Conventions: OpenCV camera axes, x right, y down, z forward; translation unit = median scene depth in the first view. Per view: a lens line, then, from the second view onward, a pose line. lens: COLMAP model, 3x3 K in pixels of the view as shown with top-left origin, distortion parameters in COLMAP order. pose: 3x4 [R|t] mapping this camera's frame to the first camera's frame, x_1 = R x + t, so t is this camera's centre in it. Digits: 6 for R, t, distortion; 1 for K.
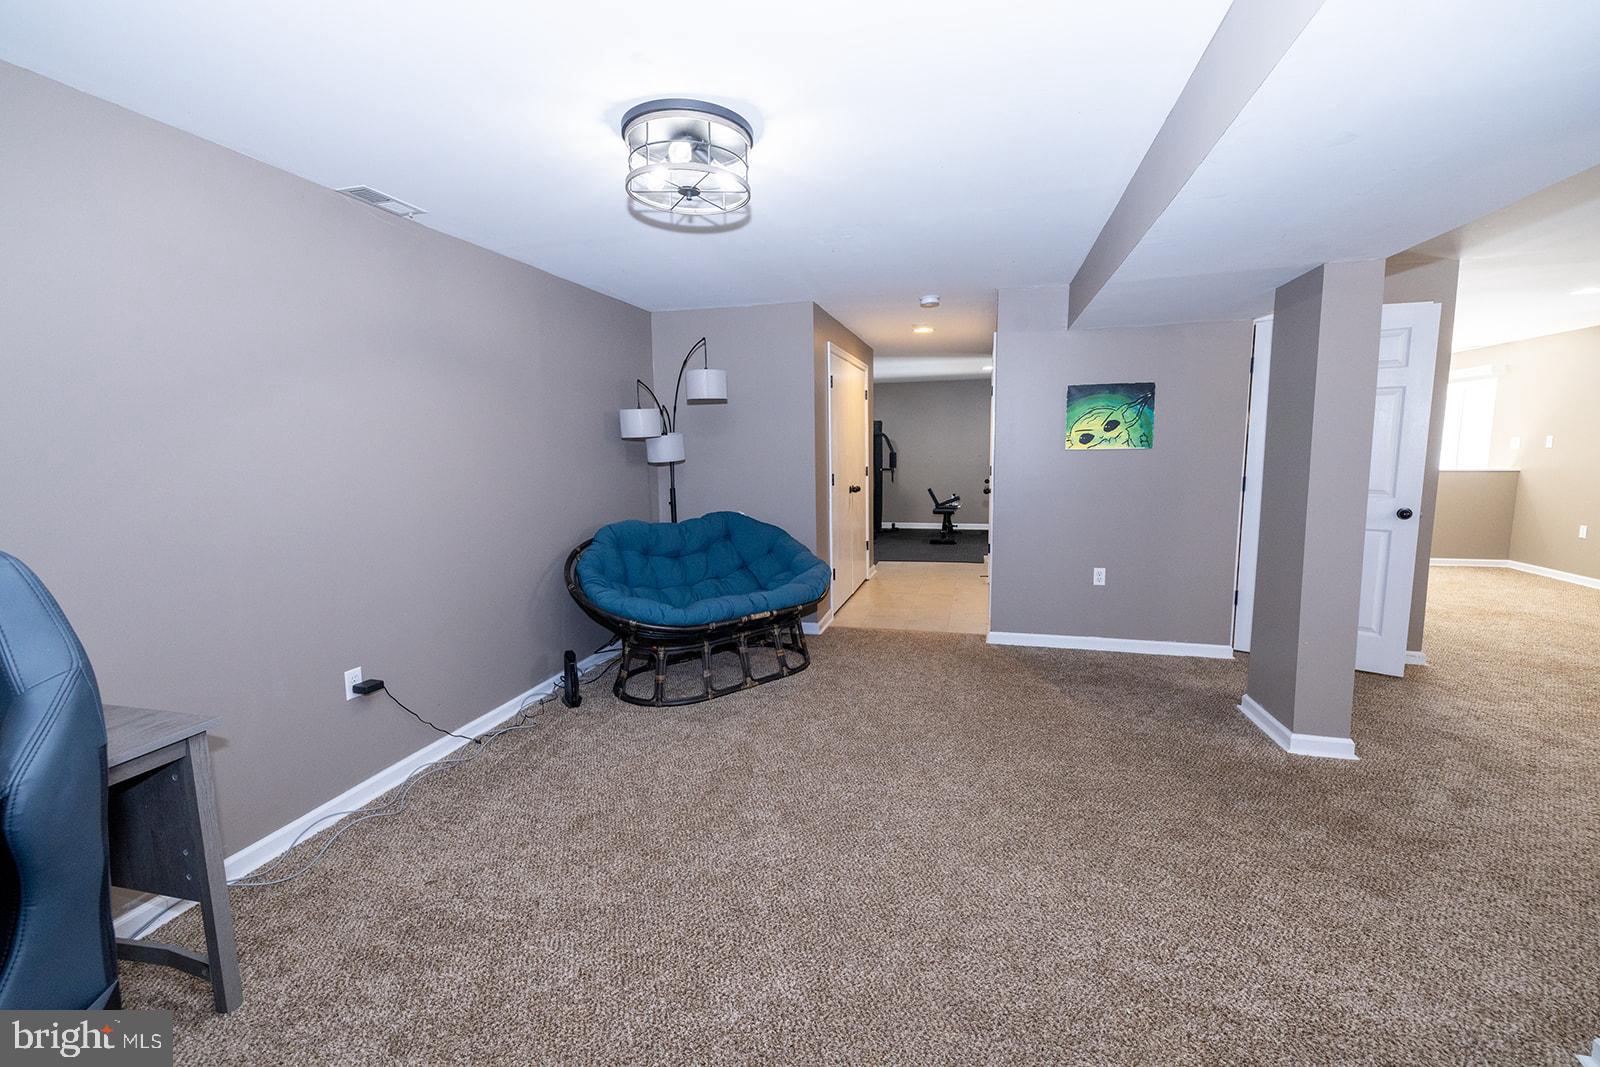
lens RADIAL K [[668.7, 0, 802.7], [0, 668.7, 527.8], [0, 0, 1]] dist [-0.000545, 0.000813]
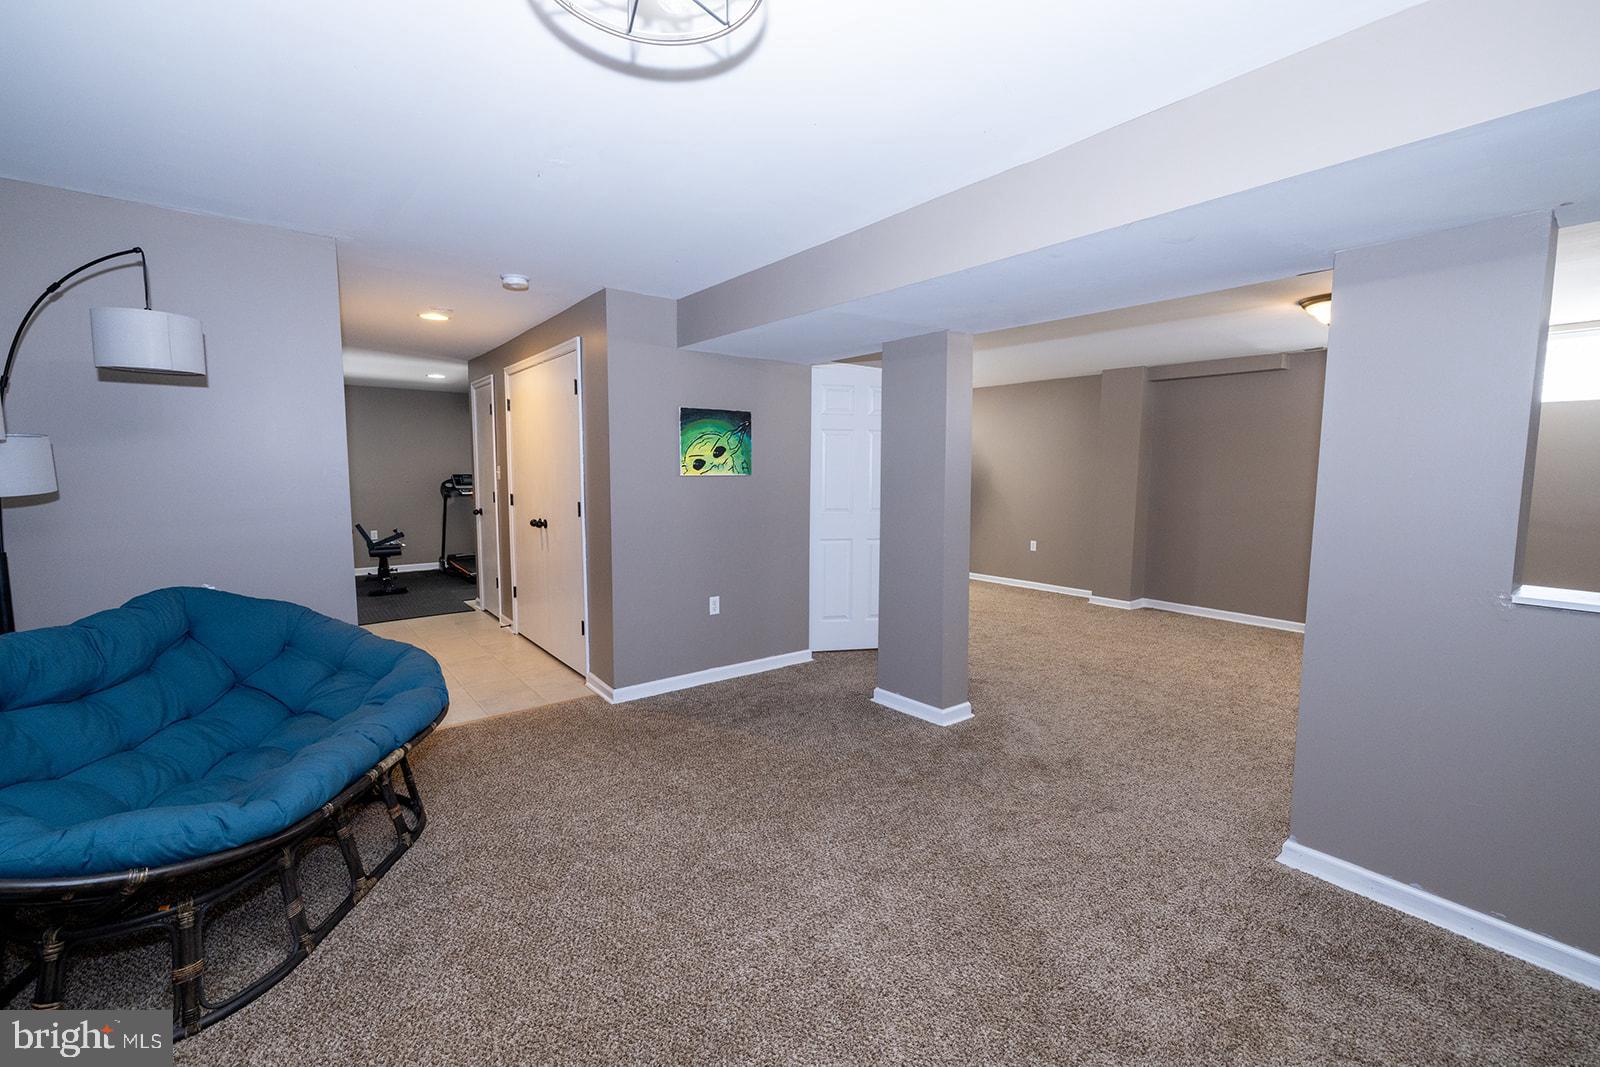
lens RADIAL K [[668.7, 0, 802.7], [0, 668.7, 527.8], [0, 0, 1]] dist [-0.000545, 0.000813]
pose [[0.596572, -0.054292, 0.800721, -0.259393], [0.084330, 0.996427, 0.004731, -0.034495], [-0.798117, 0.064703, 0.599018, 0.311377]]
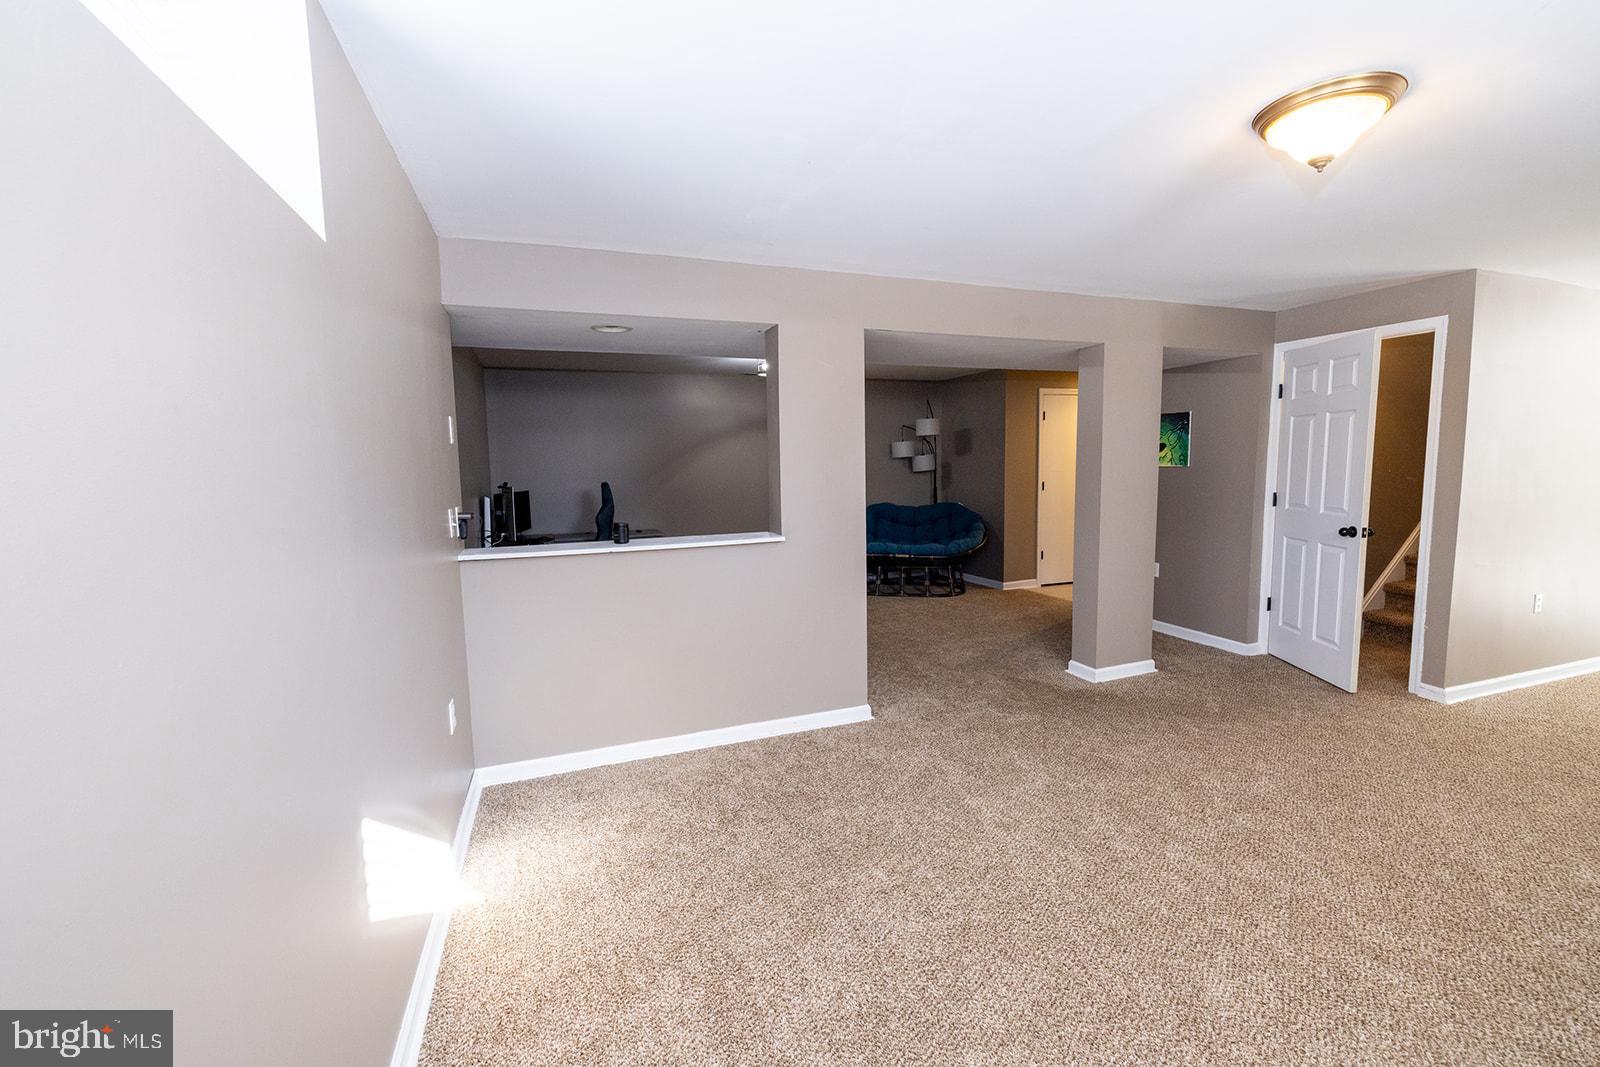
lens RADIAL K [[668.7, 0, 802.7], [0, 668.7, 527.8], [0, 0, 1]] dist [-0.000545, 0.000813]
pose [[0.582406, 0.084000, -0.808546, 1.074563], [-0.091665, 0.995089, 0.037352, 0.010048], [0.807713, 0.052362, 0.587246, -0.253591]]
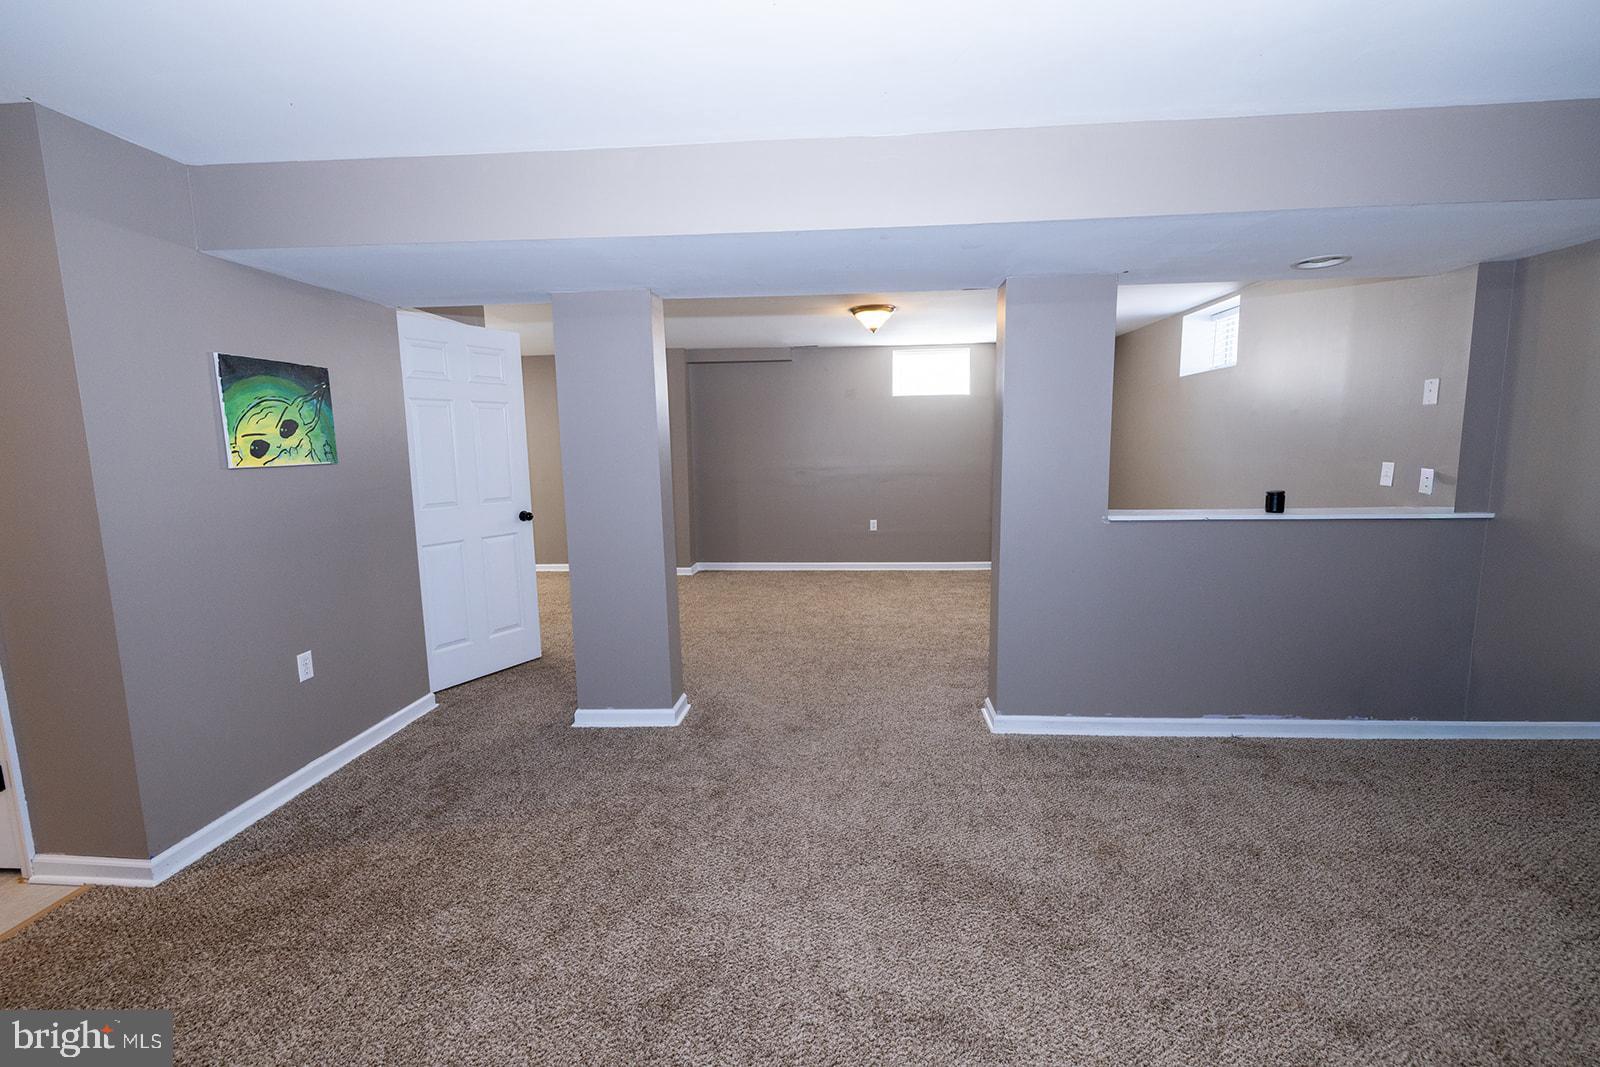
lens RADIAL K [[668.7, 0, 802.7], [0, 668.7, 527.8], [0, 0, 1]] dist [-0.000545, 0.000813]
pose [[-0.194761, -0.107574, 0.974934, -0.256416], [0.138186, 0.981045, 0.135853, -0.078121], [-0.971068, 0.161181, -0.176204, 0.644959]]
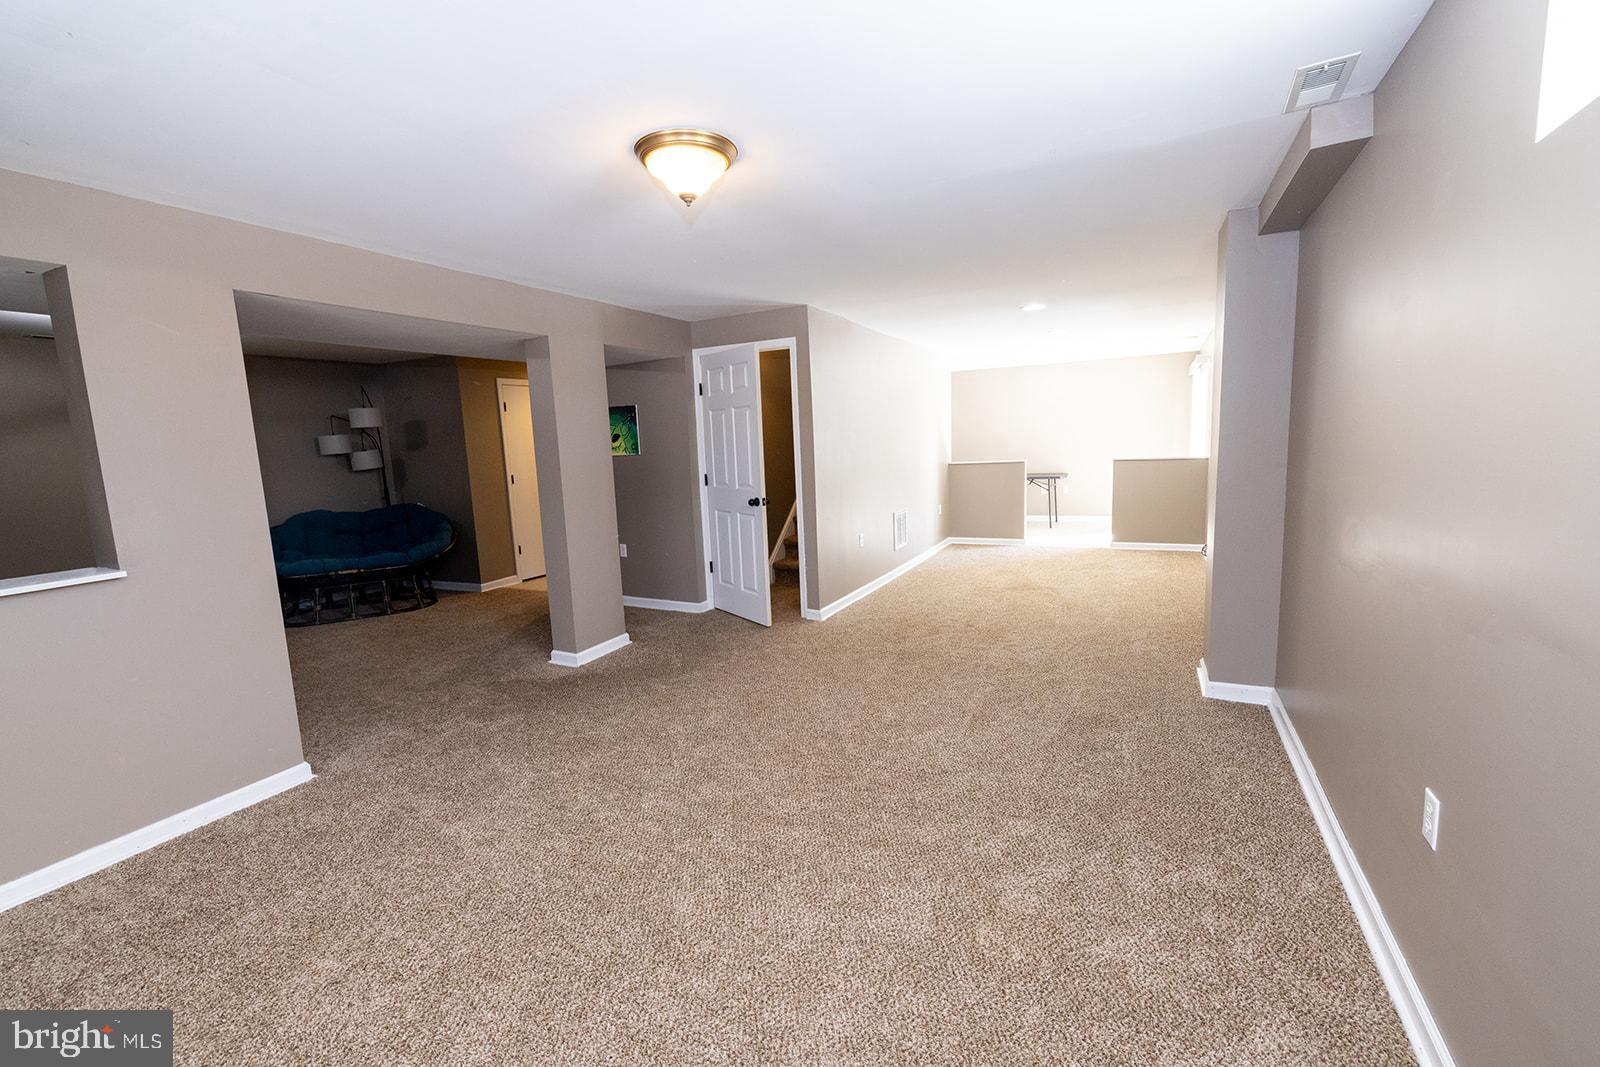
lens RADIAL K [[668.7, 0, 802.7], [0, 668.7, 527.8], [0, 0, 1]] dist [-0.000545, 0.000813]
pose [[0.977618, 0.000549, -0.210385, 1.096712], [0.002613, 0.999888, 0.014751, 0.009096], [0.210370, -0.014971, 0.977507, -0.234329]]
